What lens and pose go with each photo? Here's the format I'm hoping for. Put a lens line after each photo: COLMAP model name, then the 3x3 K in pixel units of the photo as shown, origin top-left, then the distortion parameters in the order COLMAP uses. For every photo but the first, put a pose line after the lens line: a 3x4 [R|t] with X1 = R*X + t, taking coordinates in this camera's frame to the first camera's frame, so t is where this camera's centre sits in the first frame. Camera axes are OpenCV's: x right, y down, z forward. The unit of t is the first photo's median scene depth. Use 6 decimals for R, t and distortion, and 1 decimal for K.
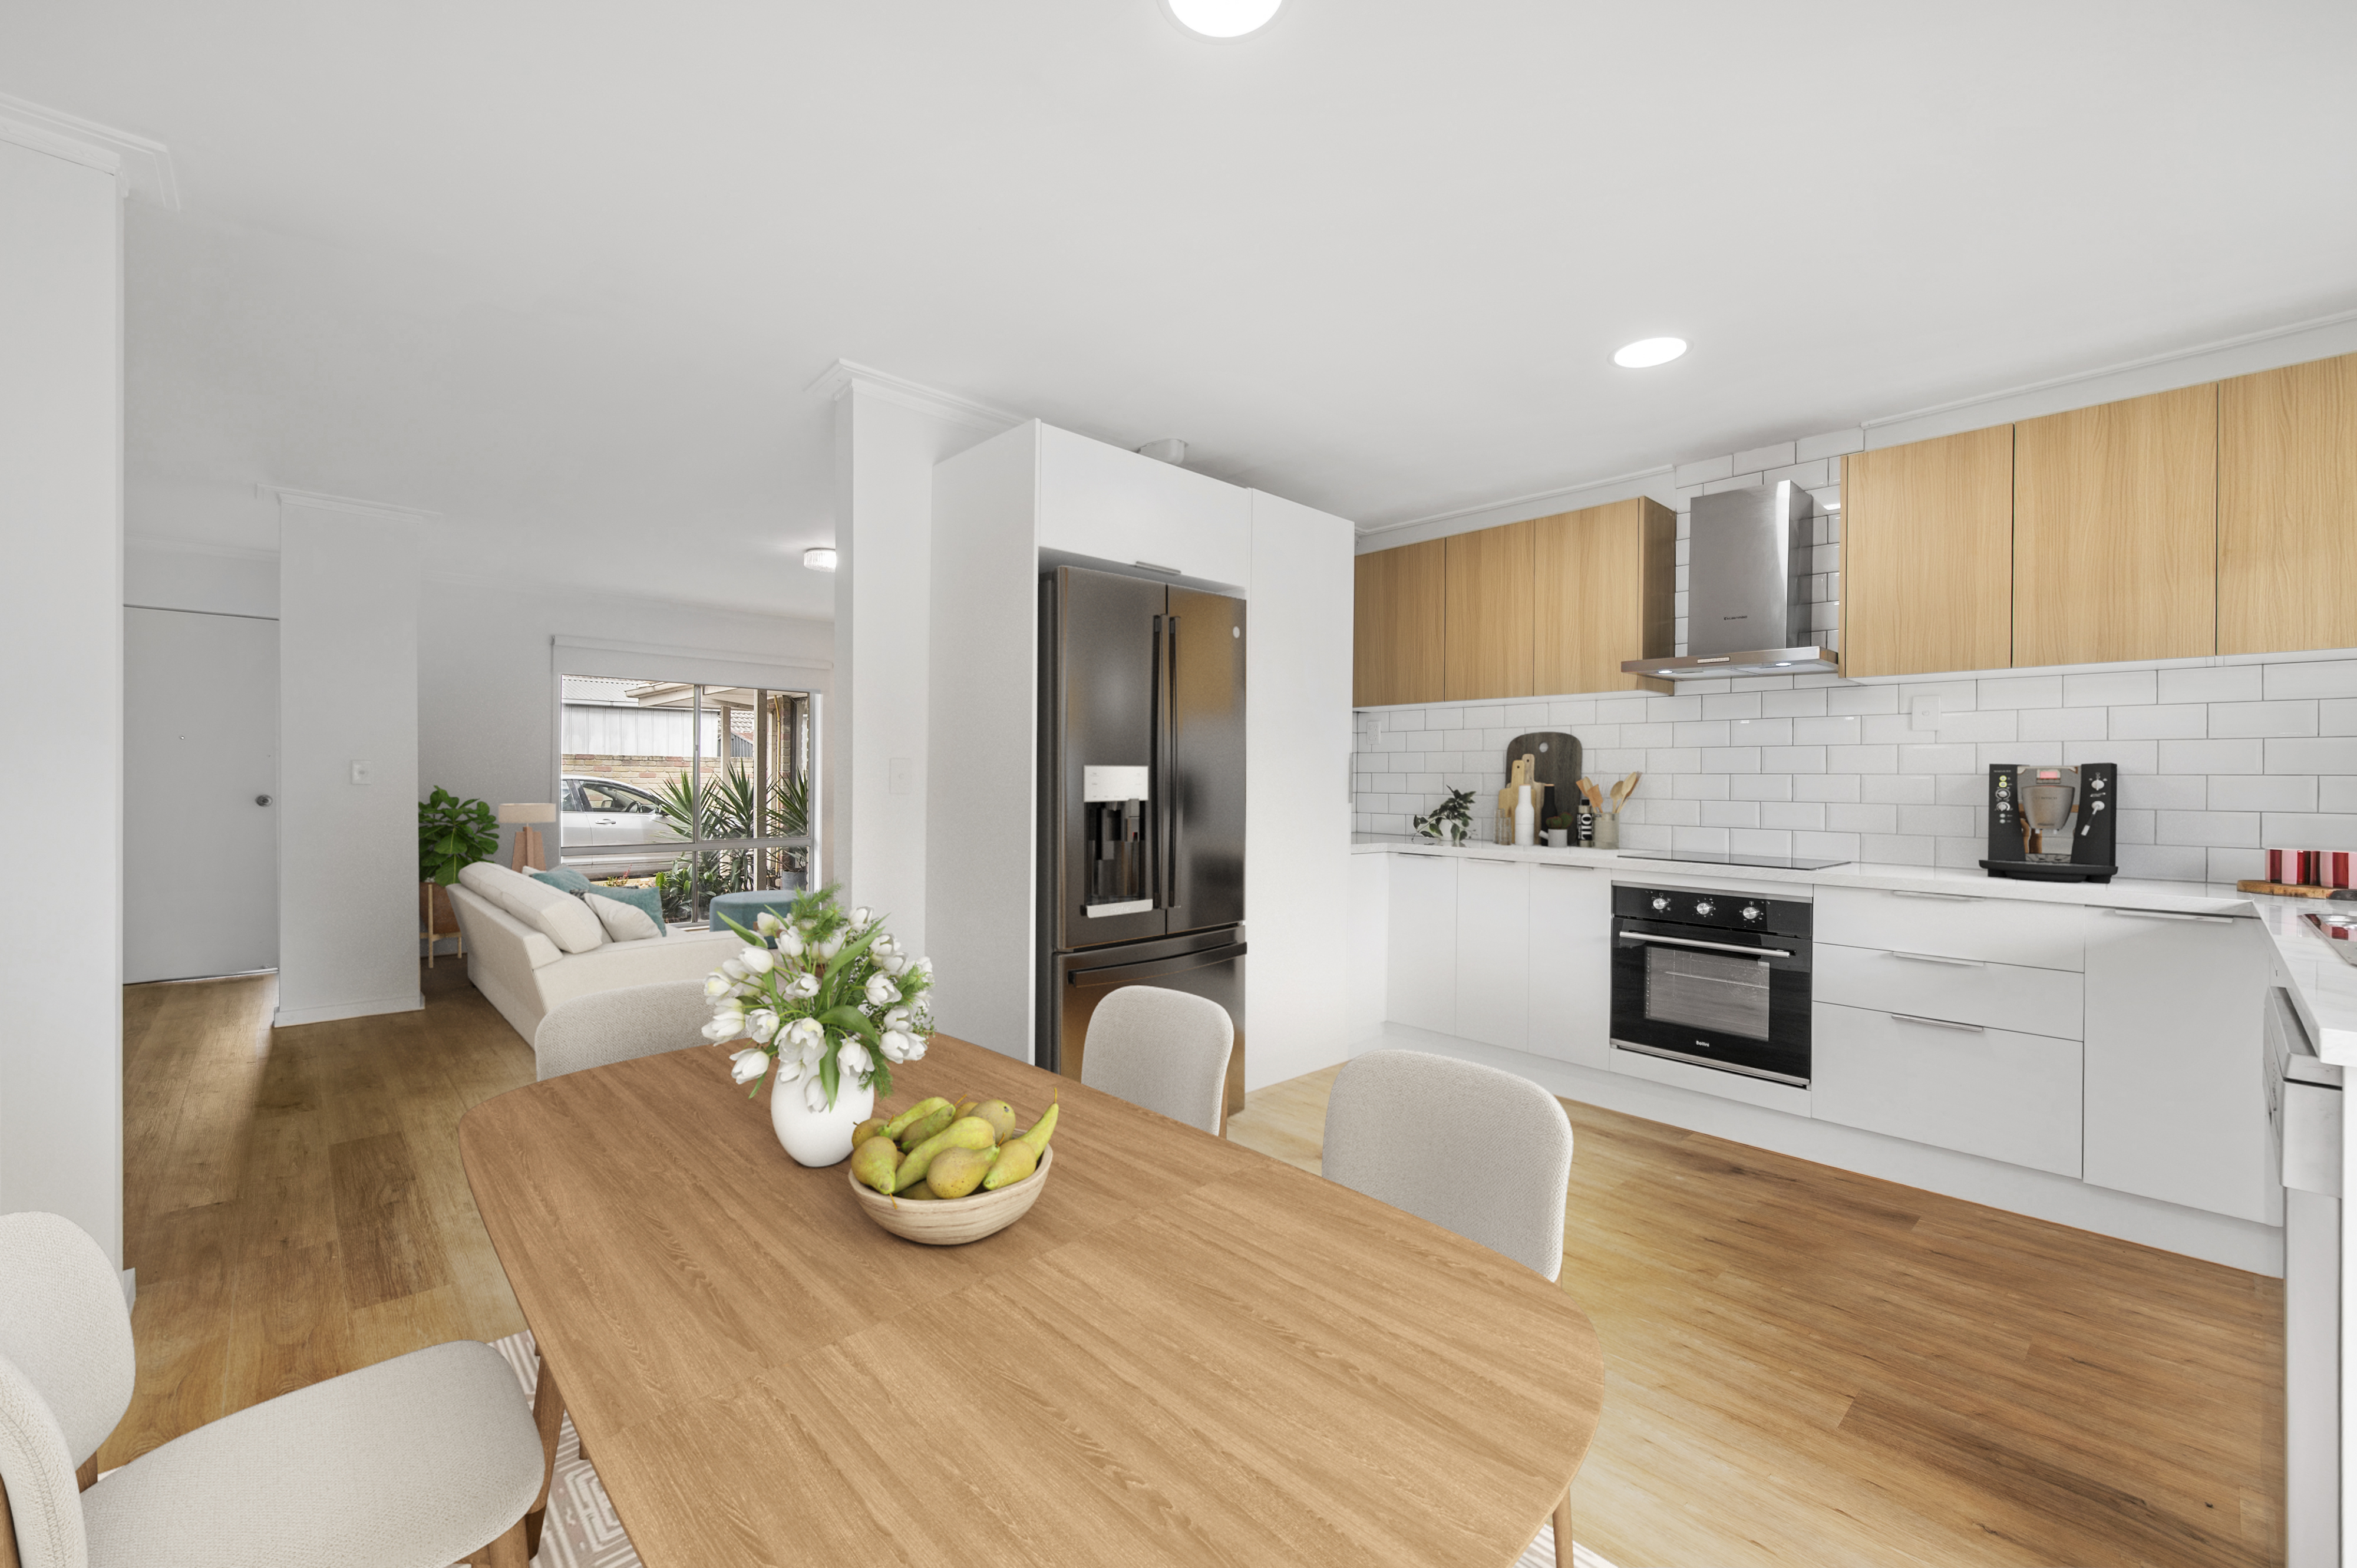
lens RADIAL K [[971.7, 0, 1178.5], [0, 971.7, 784.0], [0, 0, 1]] dist [0.001337, 0.000142]
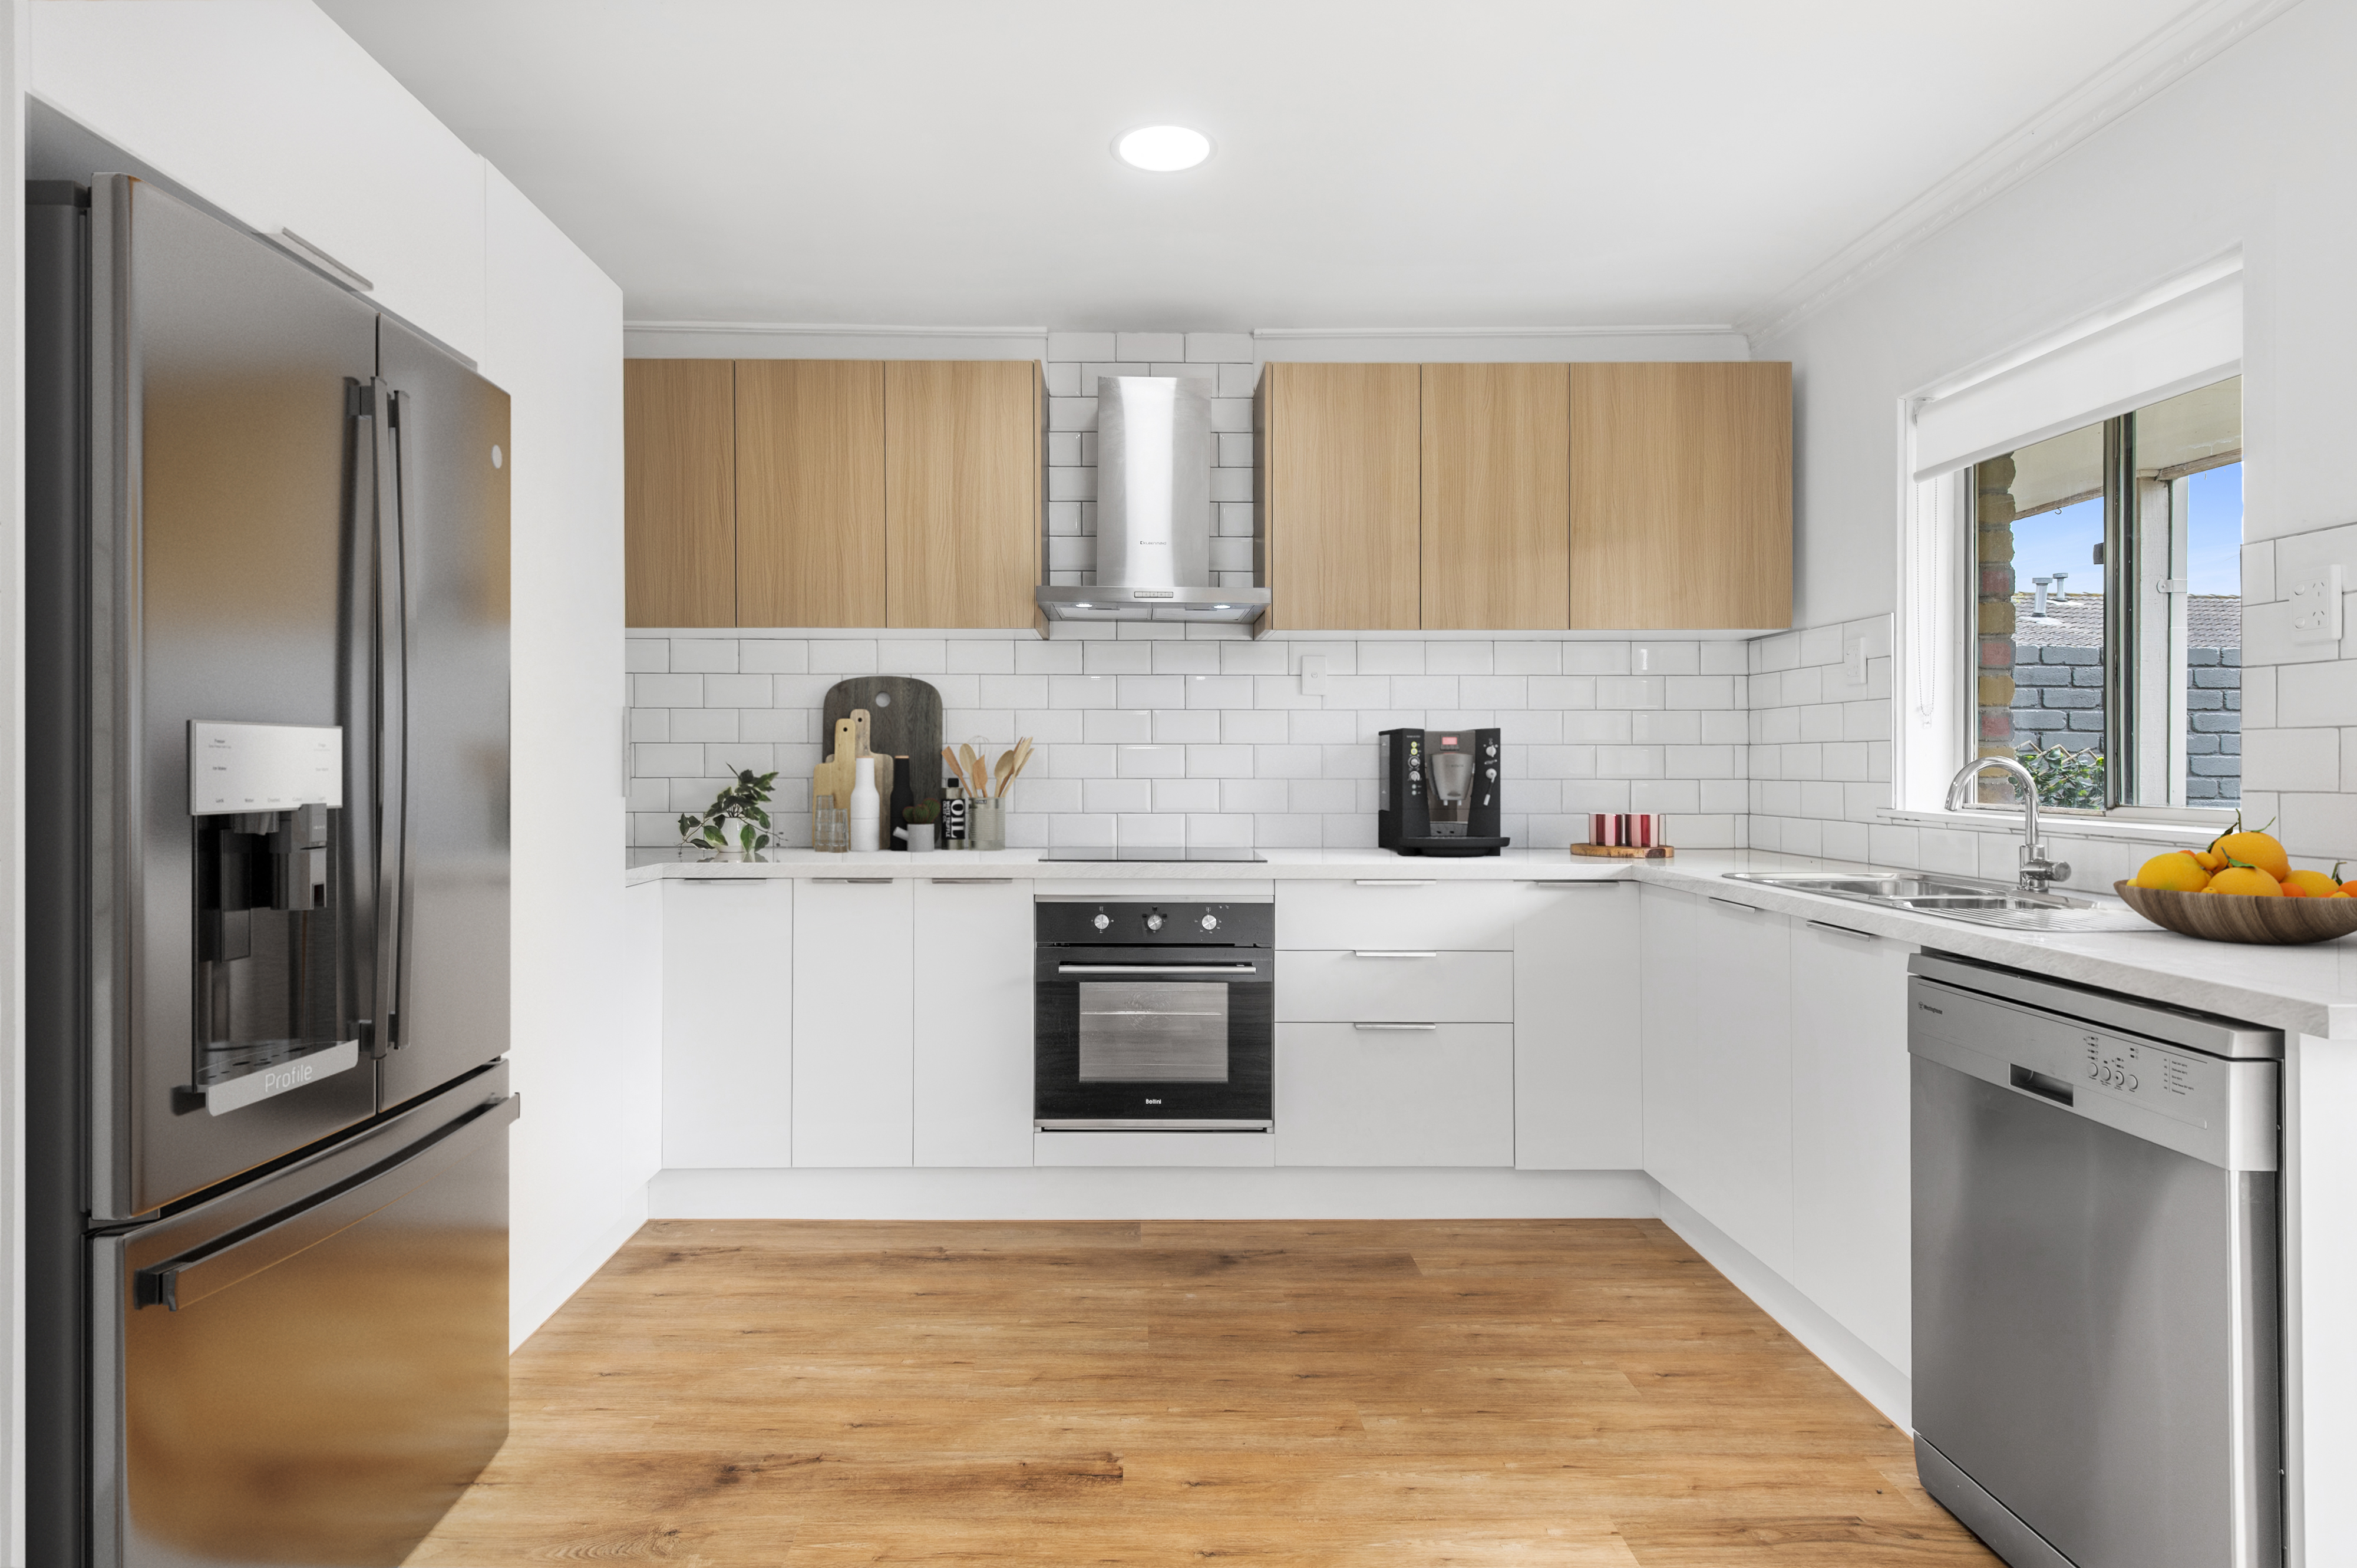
lens RADIAL K [[1266.6, 0, 1175.9], [0, 1266.6, 759.0], [0, 0, 1]] dist [0.039338, -0.033082]
pose [[0.673588, -0.008445, 0.739058, -0.184614], [0.008996, 0.999954, 0.003228, -0.001900], [-0.739052, 0.004474, 0.673634, 0.335492]]
